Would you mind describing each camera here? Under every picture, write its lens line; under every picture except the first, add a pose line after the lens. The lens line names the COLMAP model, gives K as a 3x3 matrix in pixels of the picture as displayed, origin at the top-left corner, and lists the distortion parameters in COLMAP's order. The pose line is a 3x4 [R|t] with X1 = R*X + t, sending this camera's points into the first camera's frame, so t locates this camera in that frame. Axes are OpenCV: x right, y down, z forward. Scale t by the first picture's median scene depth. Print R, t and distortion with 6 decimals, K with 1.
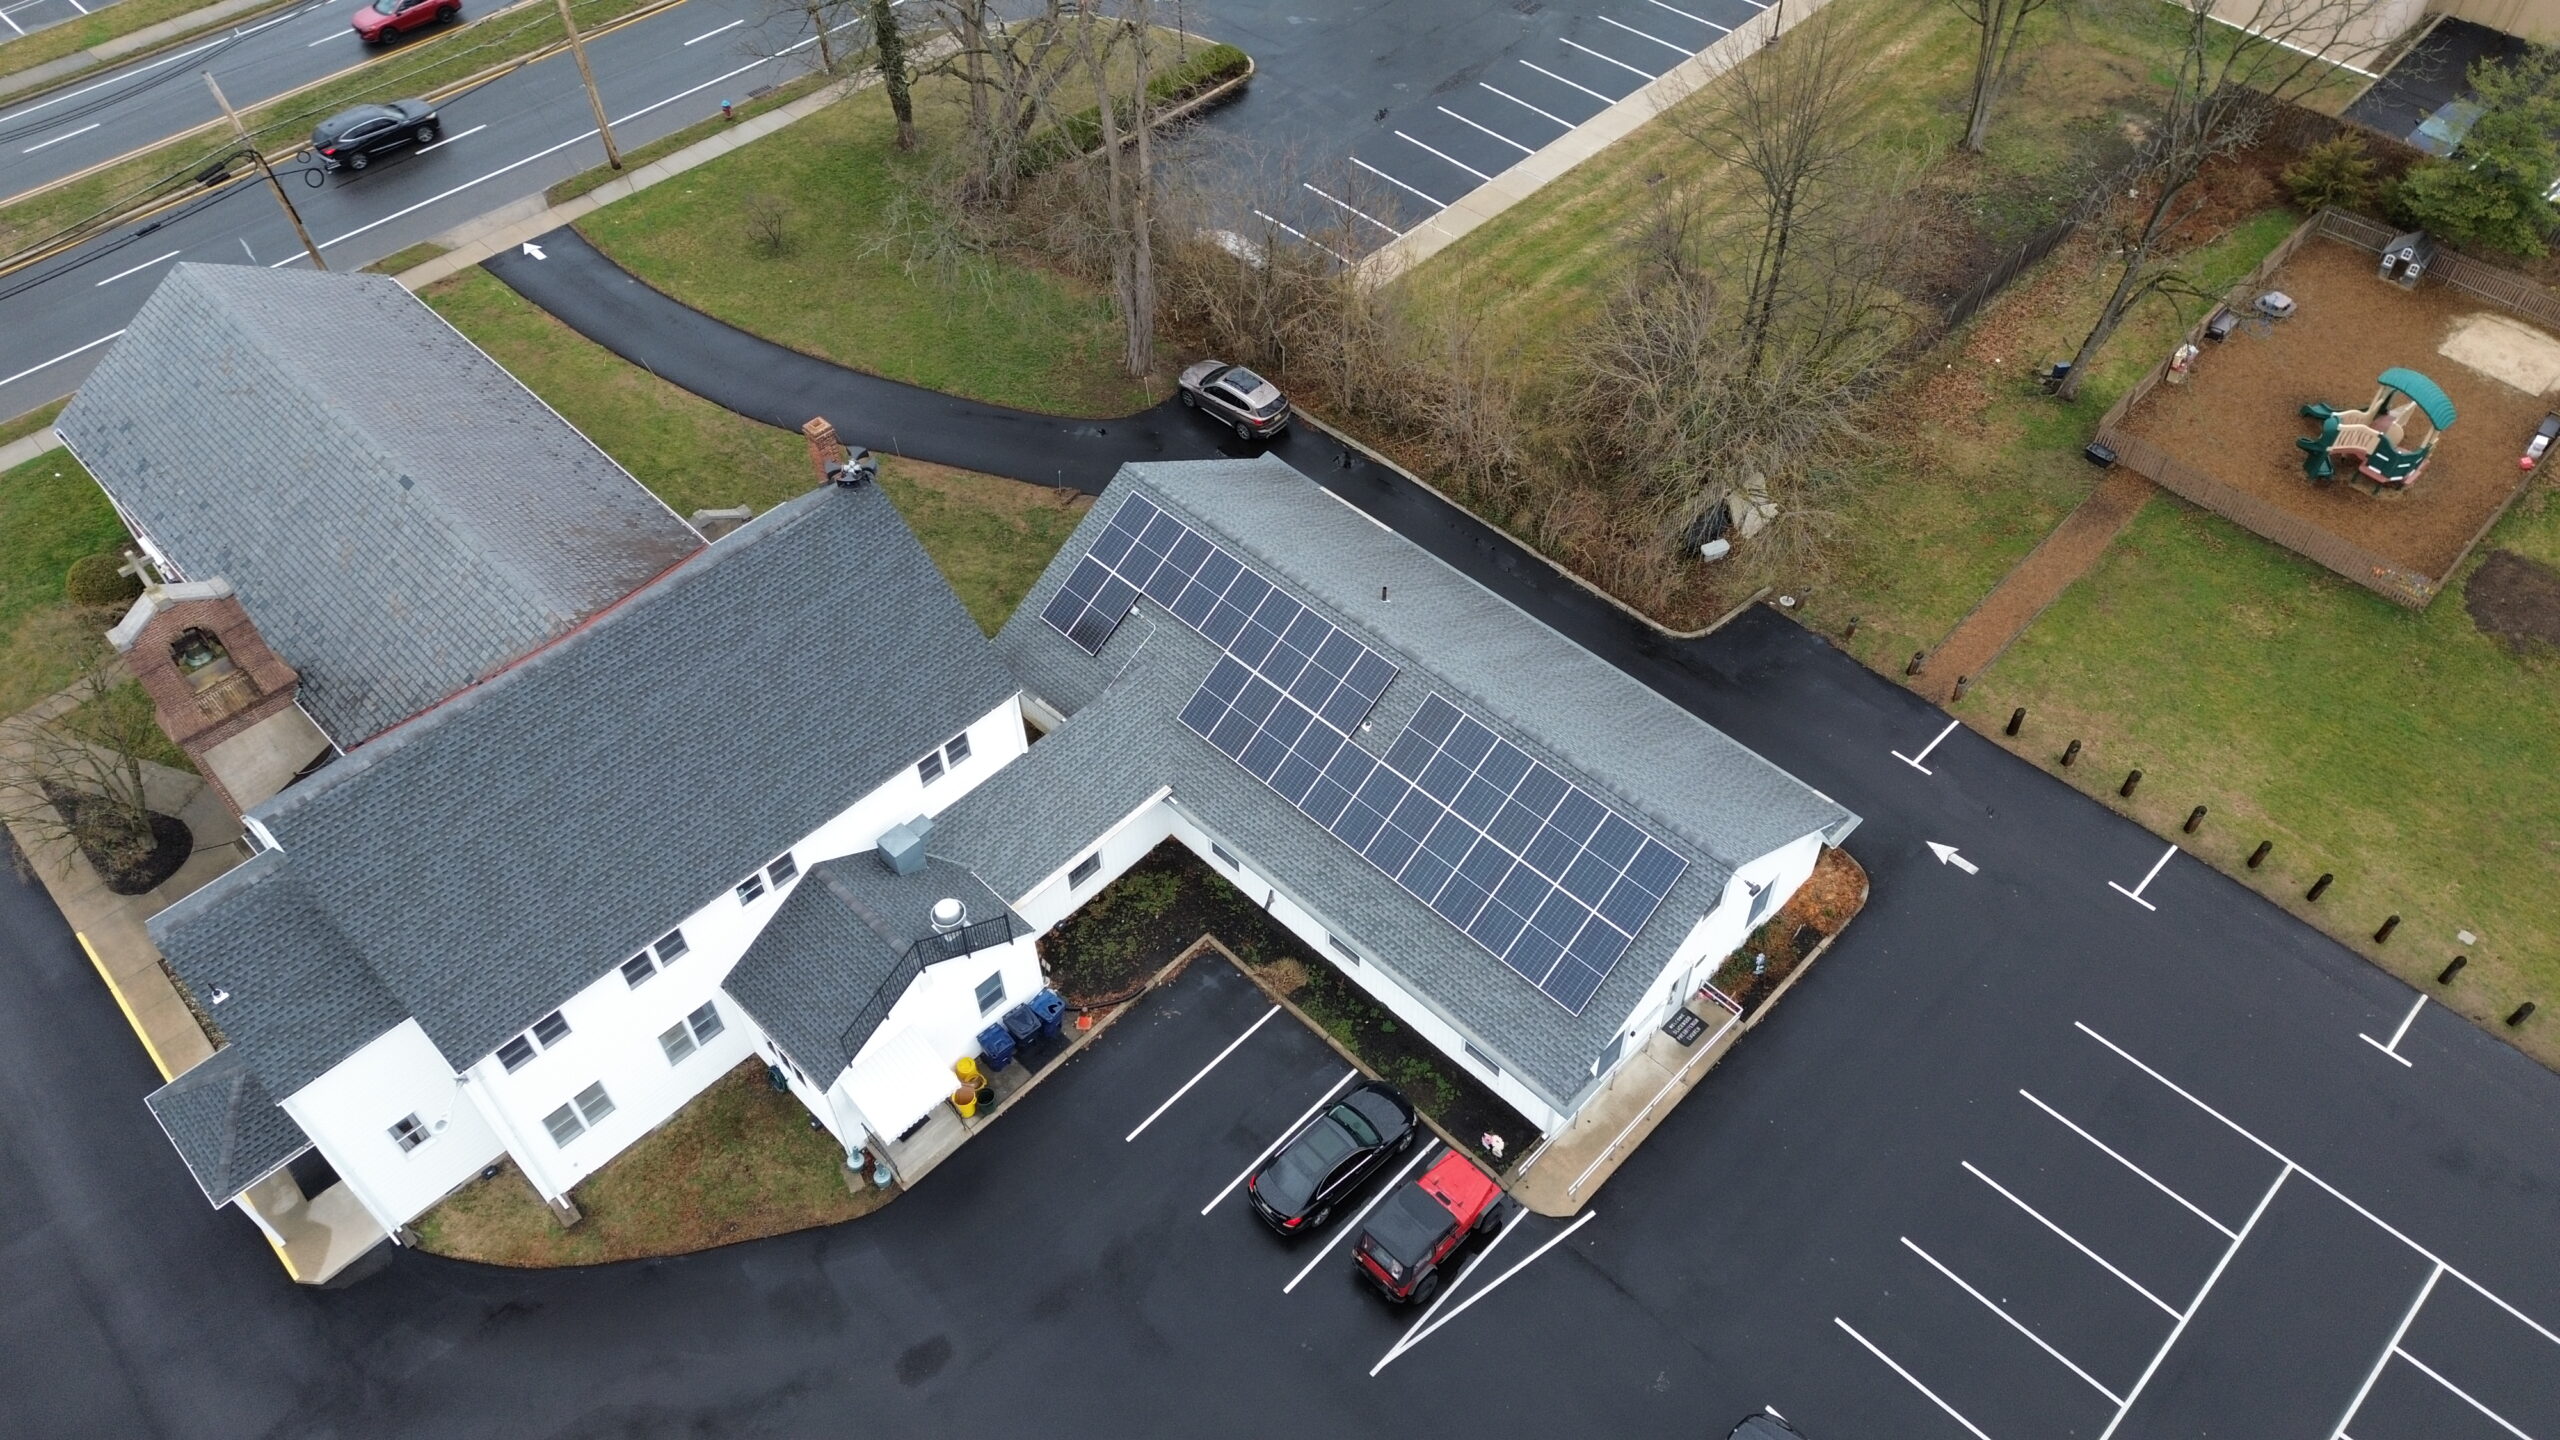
lens RADIAL K [[1806.7, 0, 1280.0], [0, 1806.7, 720.0], [0, 0, 1]] dist [0.083383, -0.073529]
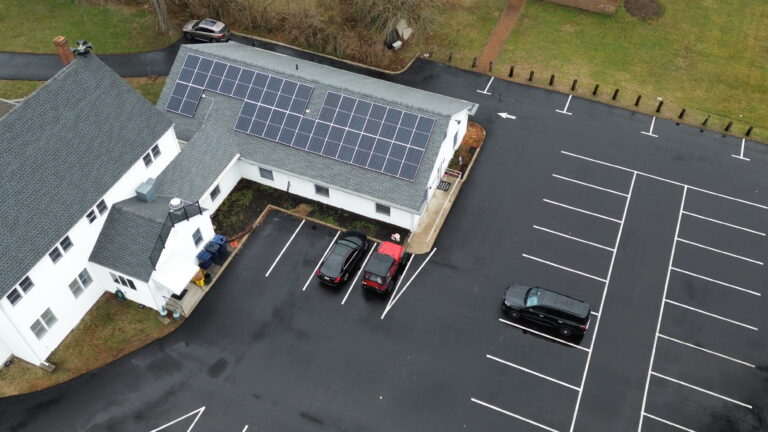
lens RADIAL K [[674.6, 0, 384.0], [0, 674.6, 216.0], [0, 0, 1]] dist [0.120960, -0.165441]
pose [[0.930747, -0.264499, 0.252489, -0.144858], [0.266231, 0.963504, 0.027931, 0.159660], [-0.250661, 0.041224, 0.967197, 0.001181]]
